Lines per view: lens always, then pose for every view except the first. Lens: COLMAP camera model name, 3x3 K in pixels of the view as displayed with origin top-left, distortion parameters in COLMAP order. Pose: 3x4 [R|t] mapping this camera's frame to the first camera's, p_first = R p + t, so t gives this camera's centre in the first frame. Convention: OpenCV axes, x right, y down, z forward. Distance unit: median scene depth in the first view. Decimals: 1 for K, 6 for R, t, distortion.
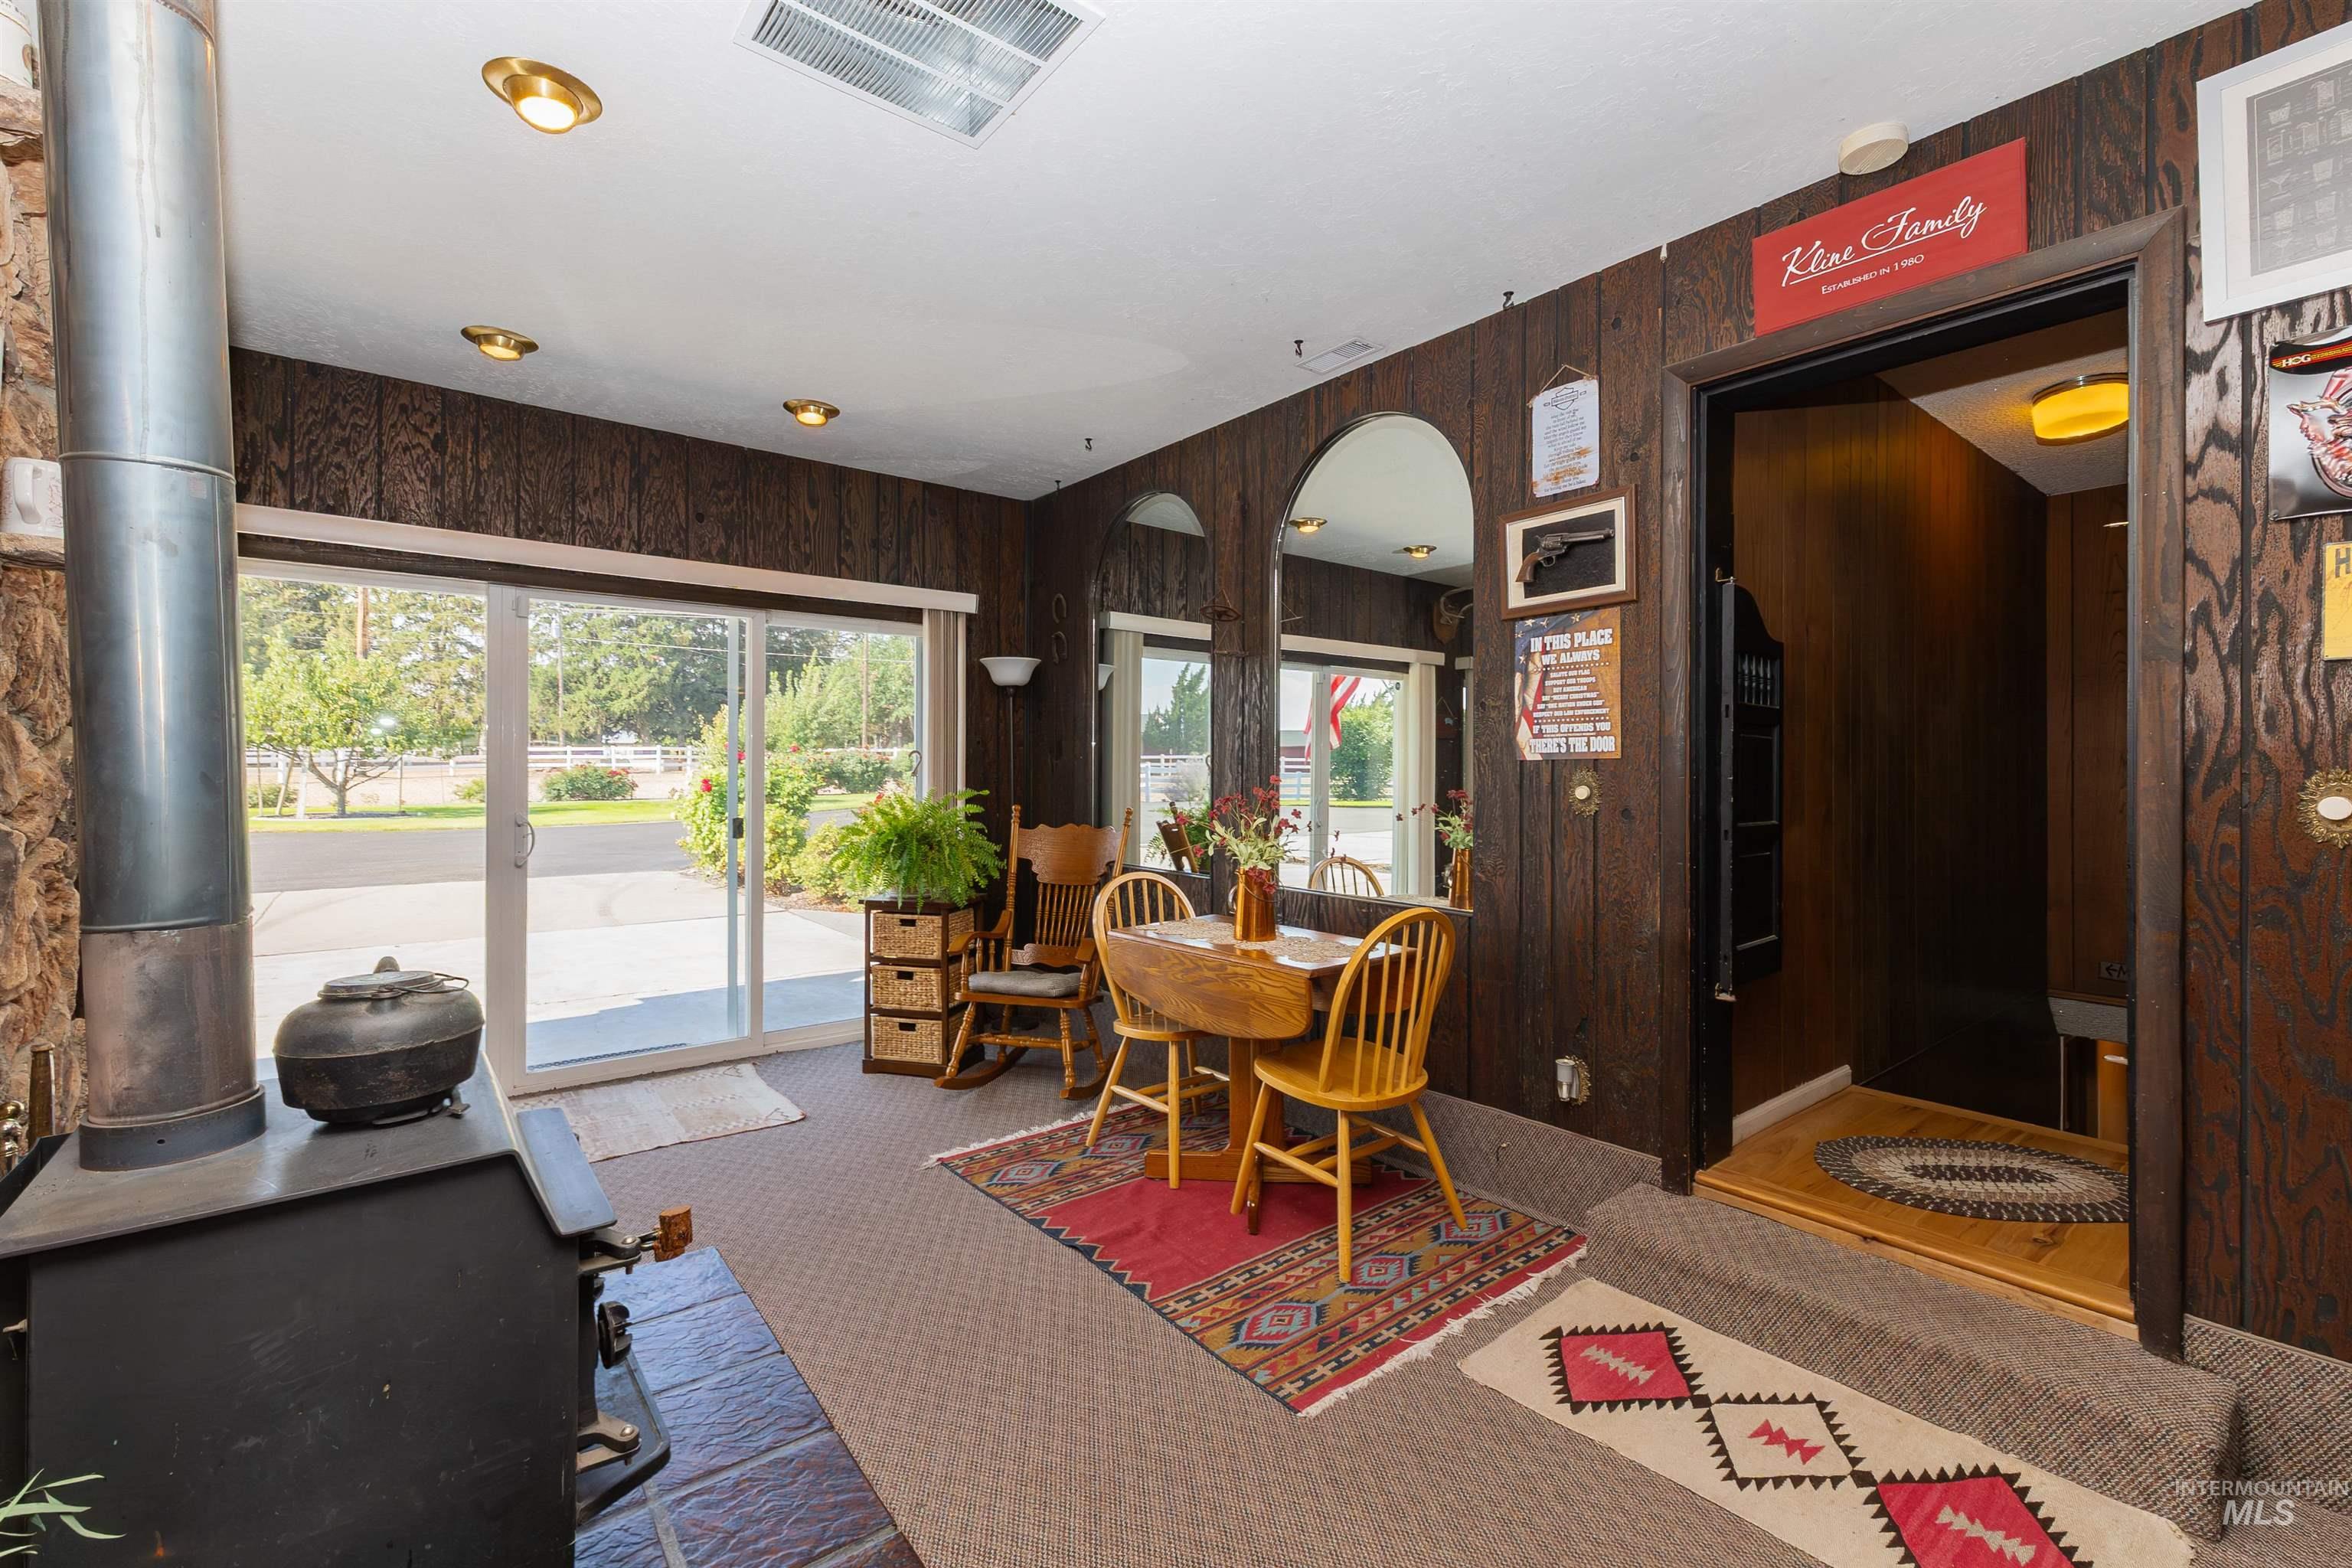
lens RADIAL K [[987.4, 0, 1175.8], [0, 987.4, 777.2], [0, 0, 1]] dist [0.002259, 0.000097]
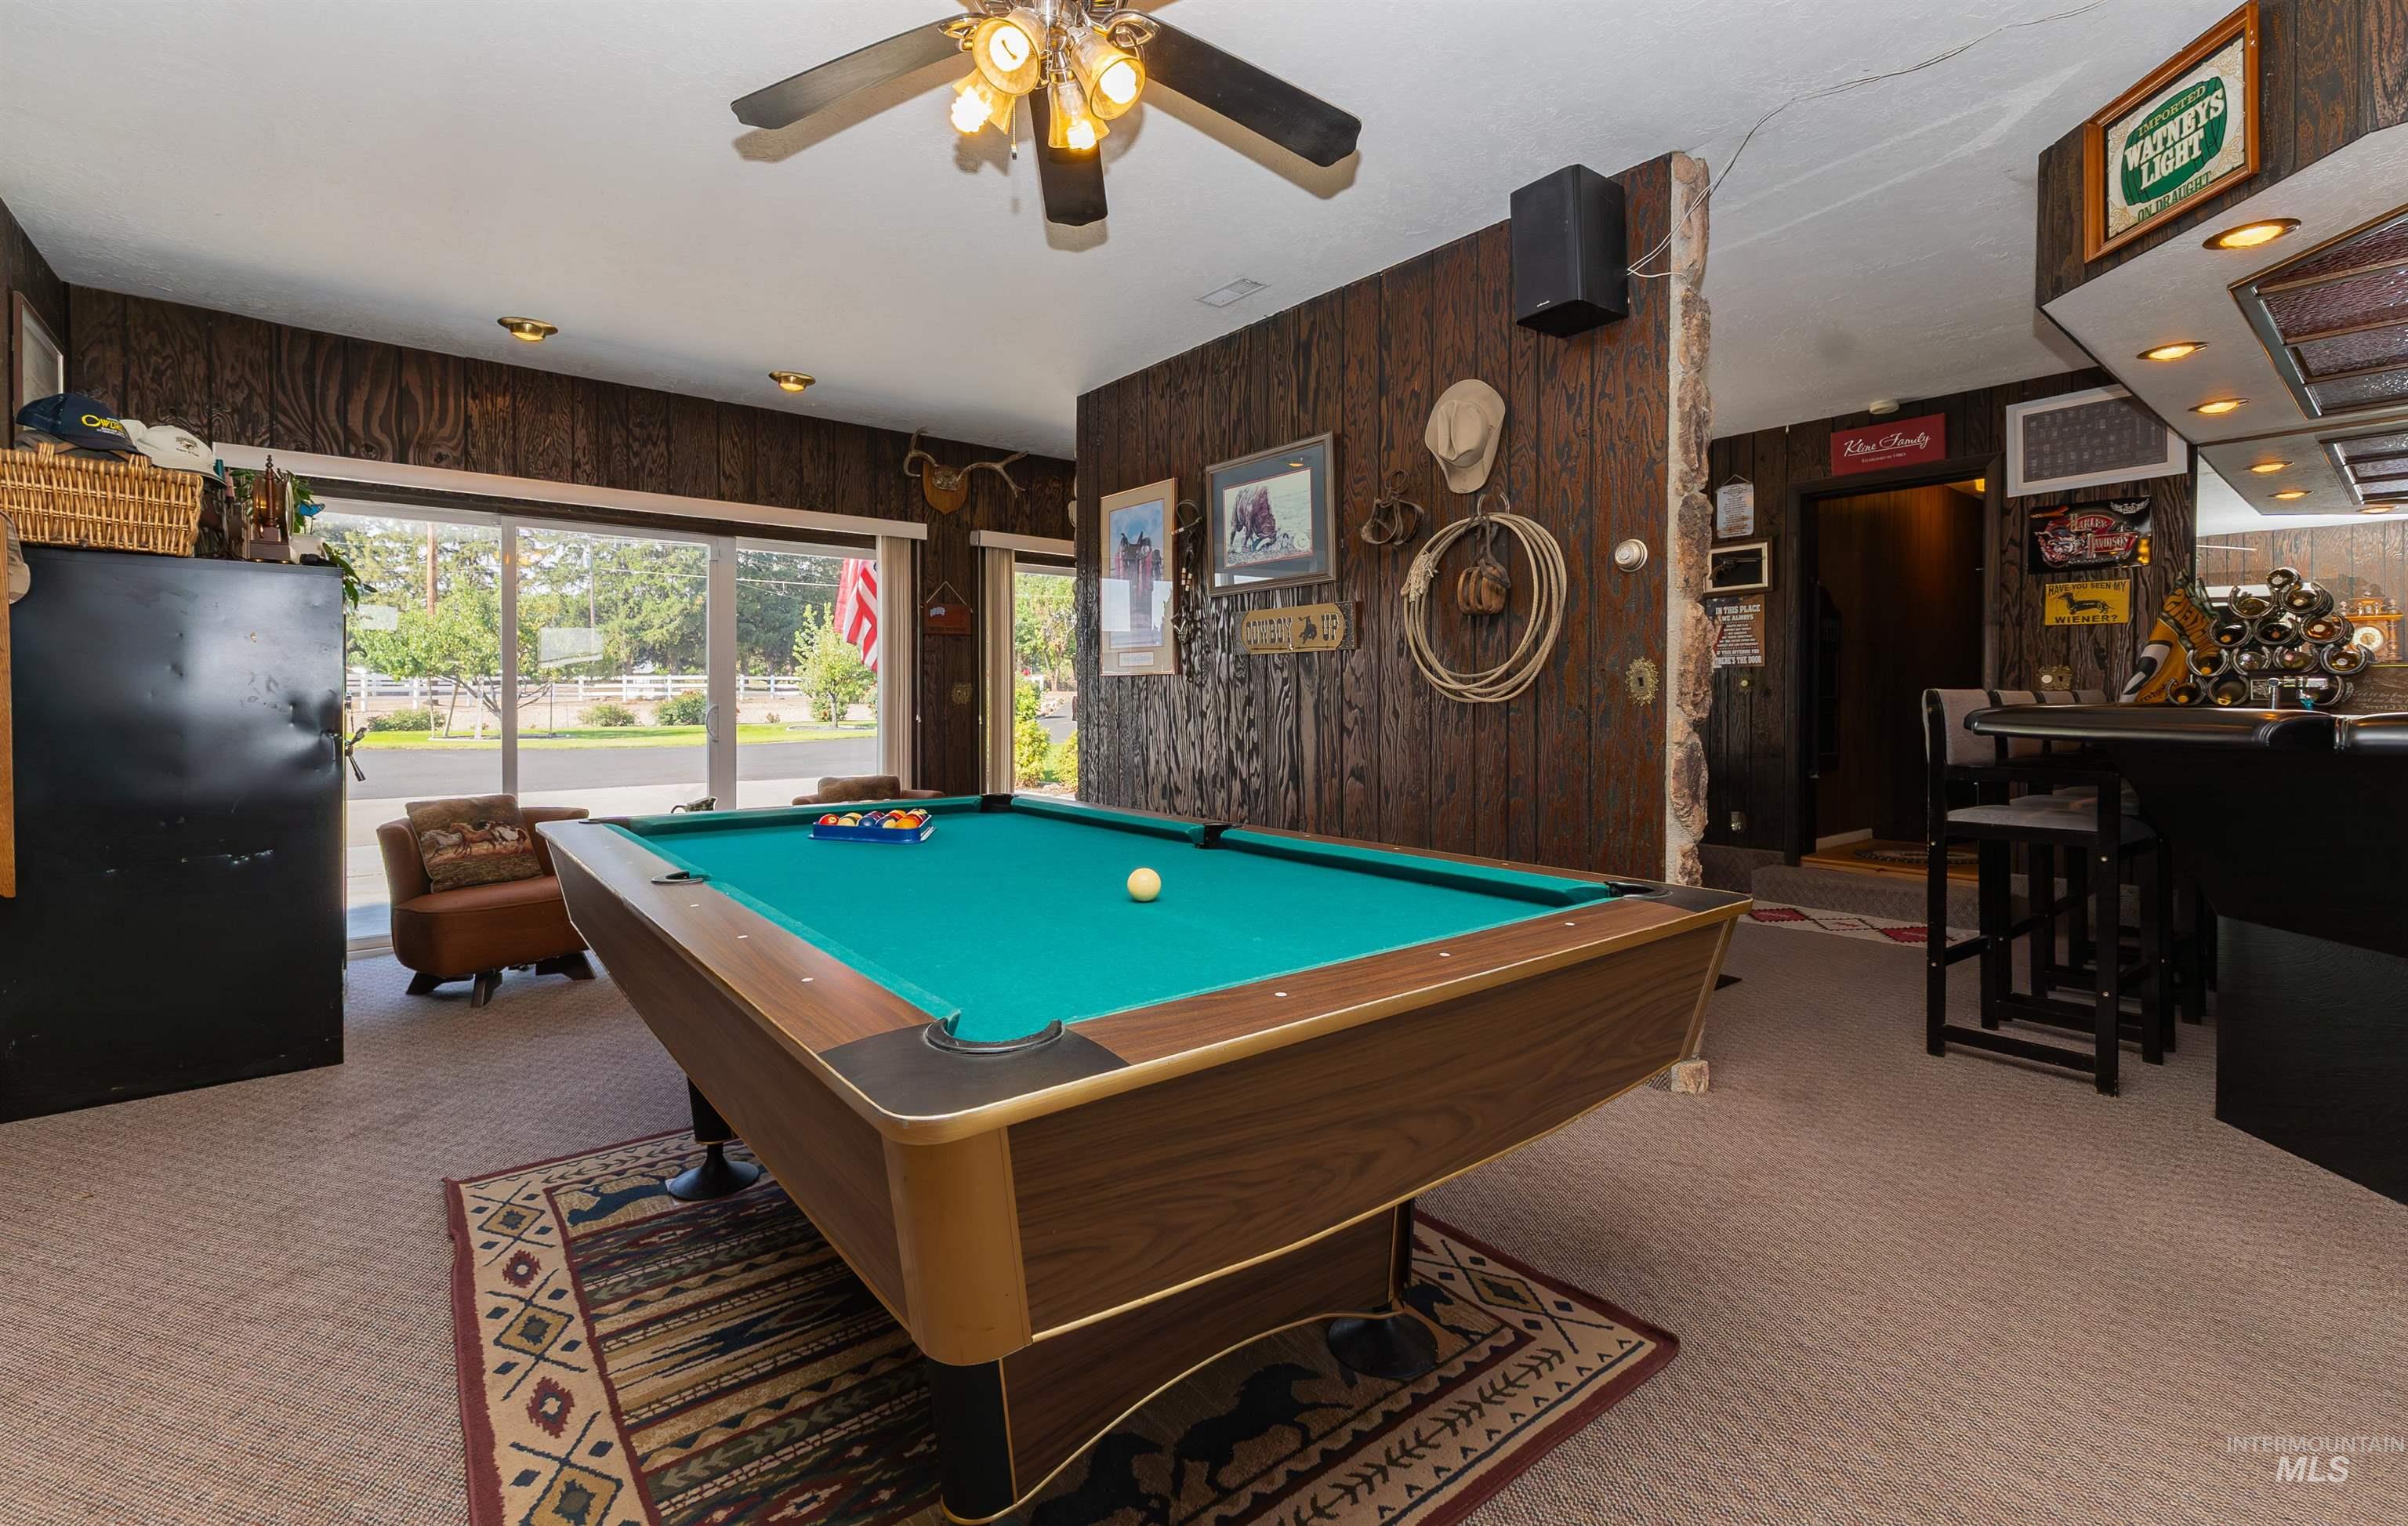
lens RADIAL K [[1016.2, 0, 1173.6], [0, 1016.2, 713.2], [0, 0, 1]] dist [0.003545, 0.000029]
pose [[0.999974, -0.000208, -0.007234, -0.752576], [0.000240, 0.999990, 0.004512, 0.067268], [0.007232, -0.004513, 0.999964, -1.117525]]
